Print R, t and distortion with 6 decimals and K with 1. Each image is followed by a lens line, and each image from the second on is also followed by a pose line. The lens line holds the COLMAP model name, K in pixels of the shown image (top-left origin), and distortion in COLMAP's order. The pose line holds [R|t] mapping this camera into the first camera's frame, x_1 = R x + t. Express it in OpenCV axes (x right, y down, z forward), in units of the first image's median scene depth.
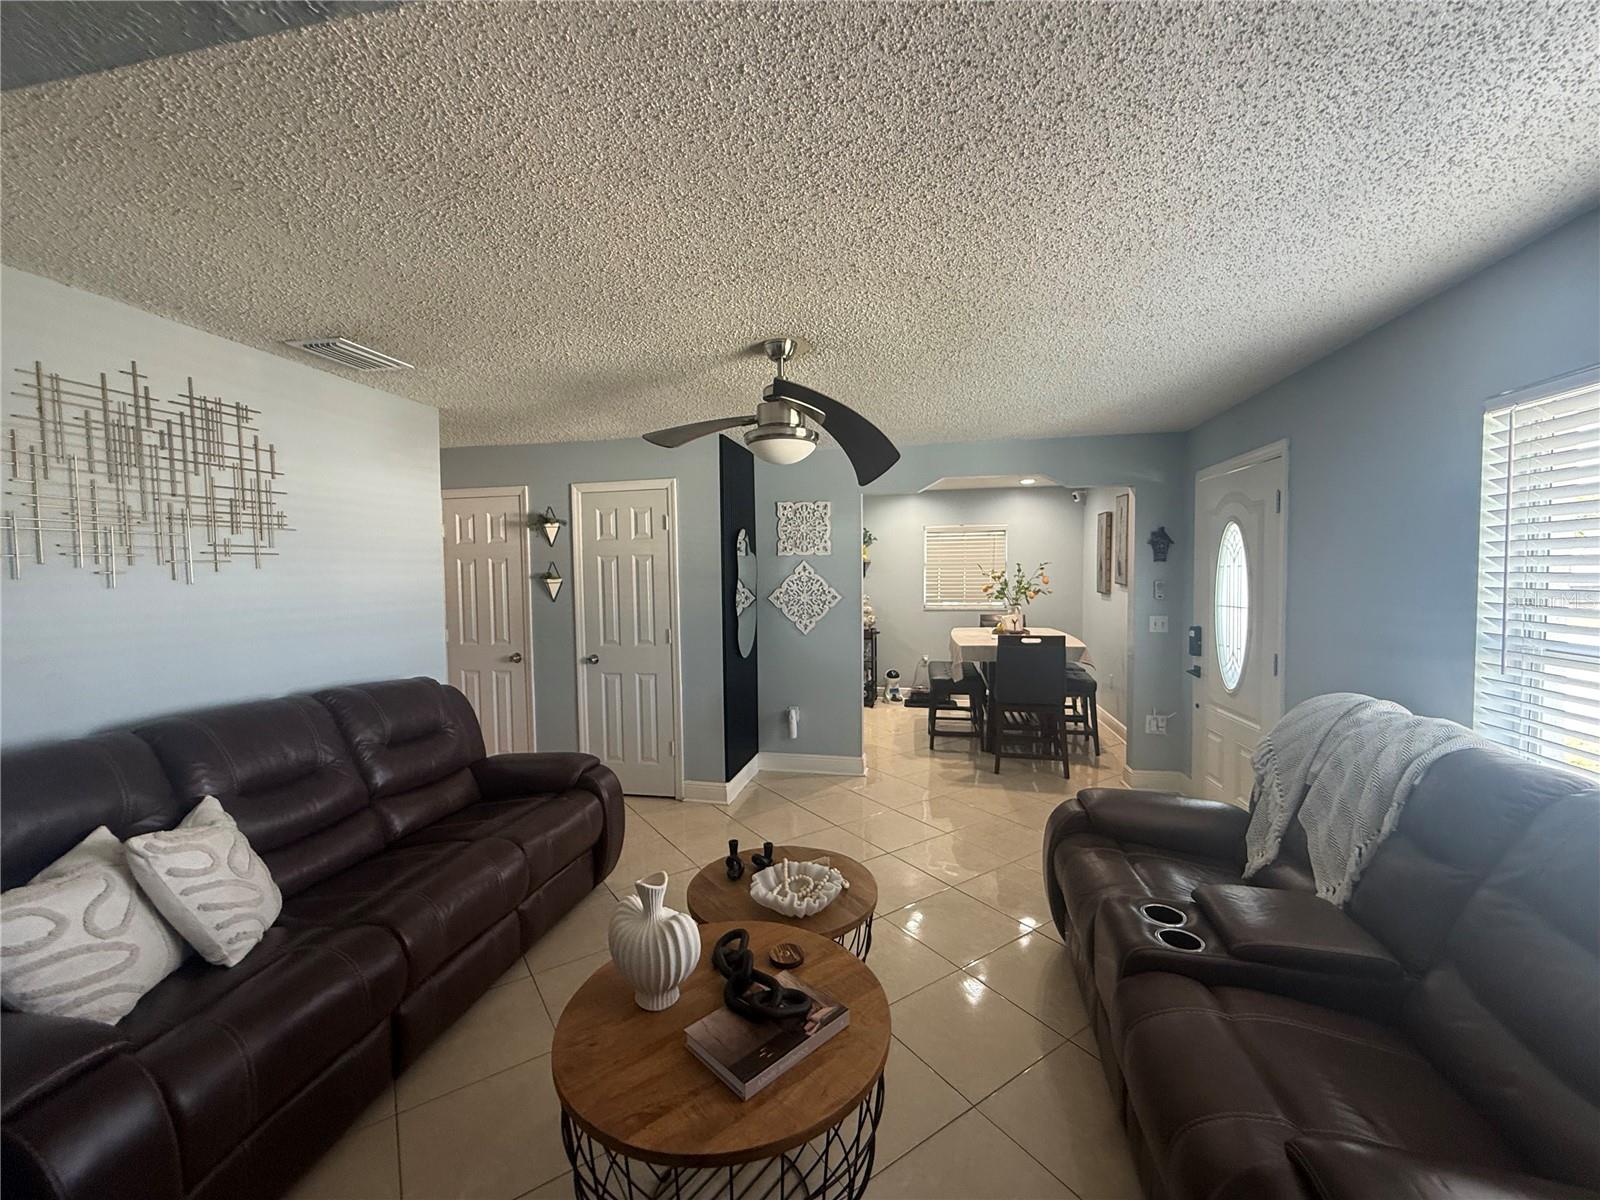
lens RADIAL K [[640.0, 0, 796.6], [0, 640.0, 597.6], [0, 0, 1]] dist [-0.000807, 0.000455]
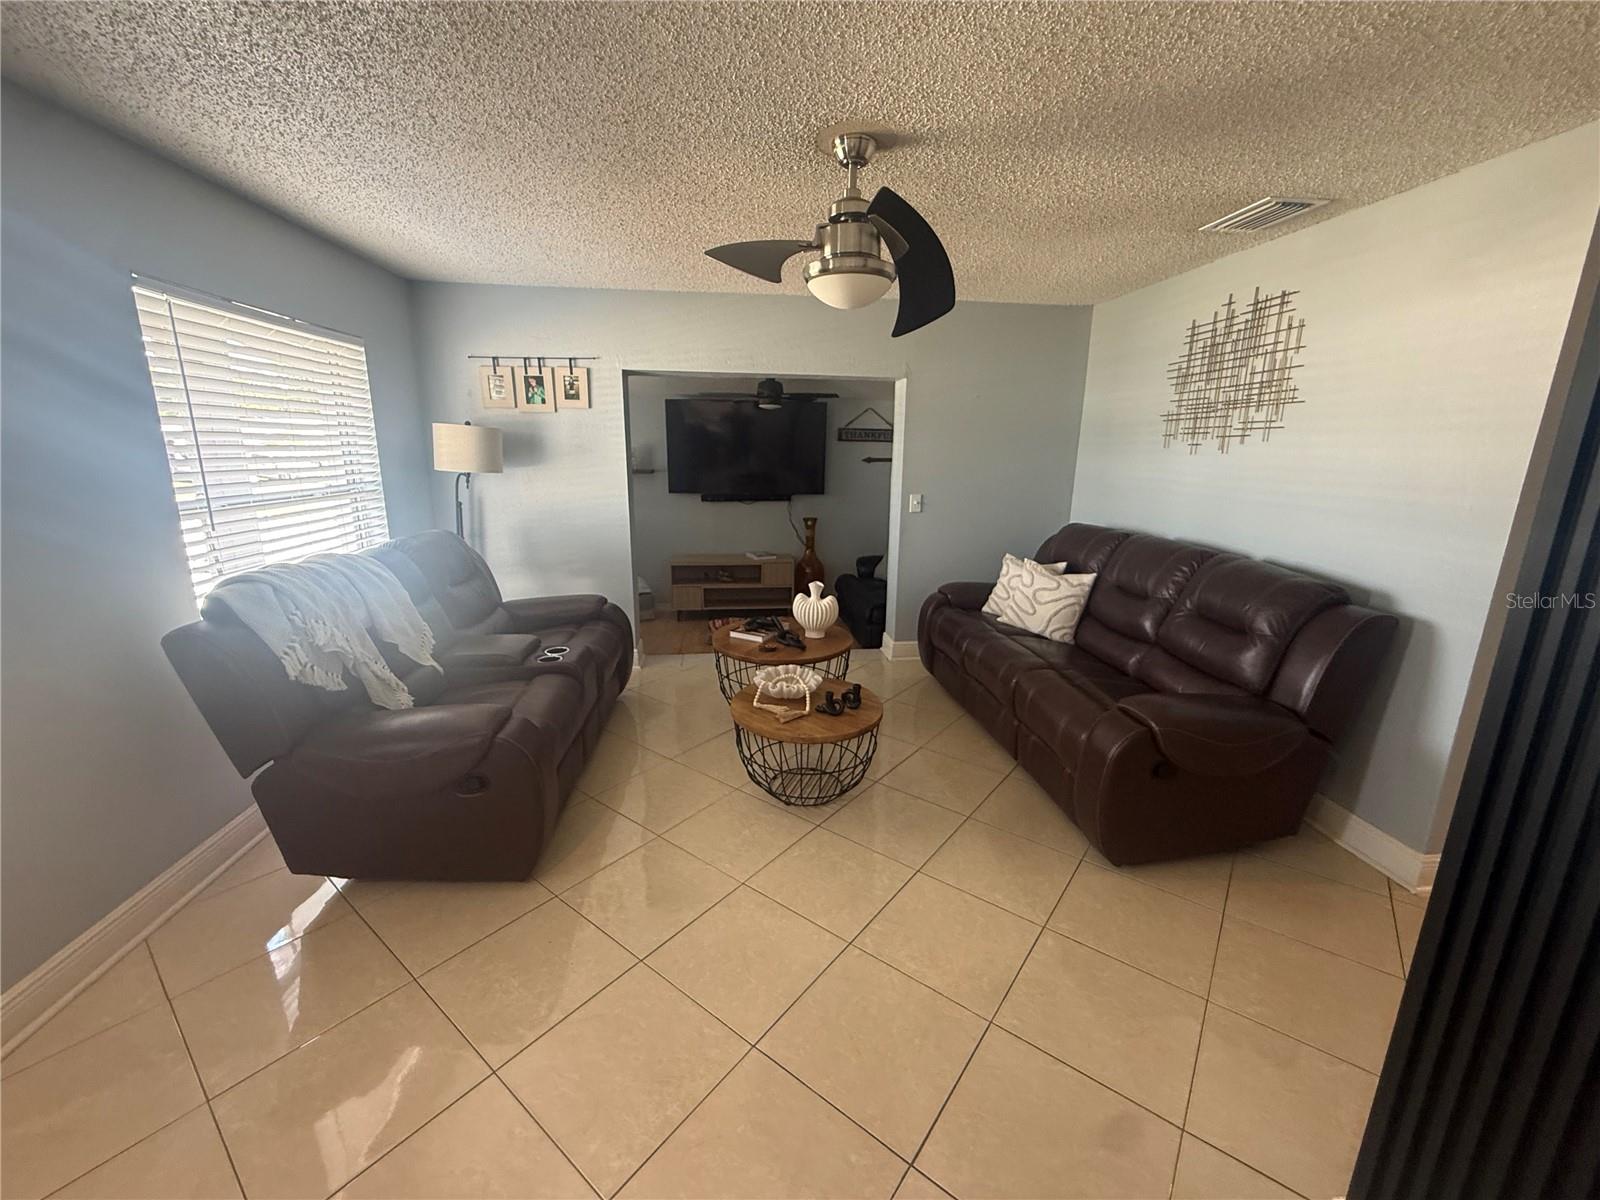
lens RADIAL K [[640.0, 0, 796.6], [0, 640.0, 597.6], [0, 0, 1]] dist [-0.000807, 0.000455]
pose [[-0.945802, 0.075449, -0.315858, 0.348949], [-0.012884, 0.963152, 0.268649, -0.076314], [0.324489, 0.258158, -0.909979, 1.931422]]
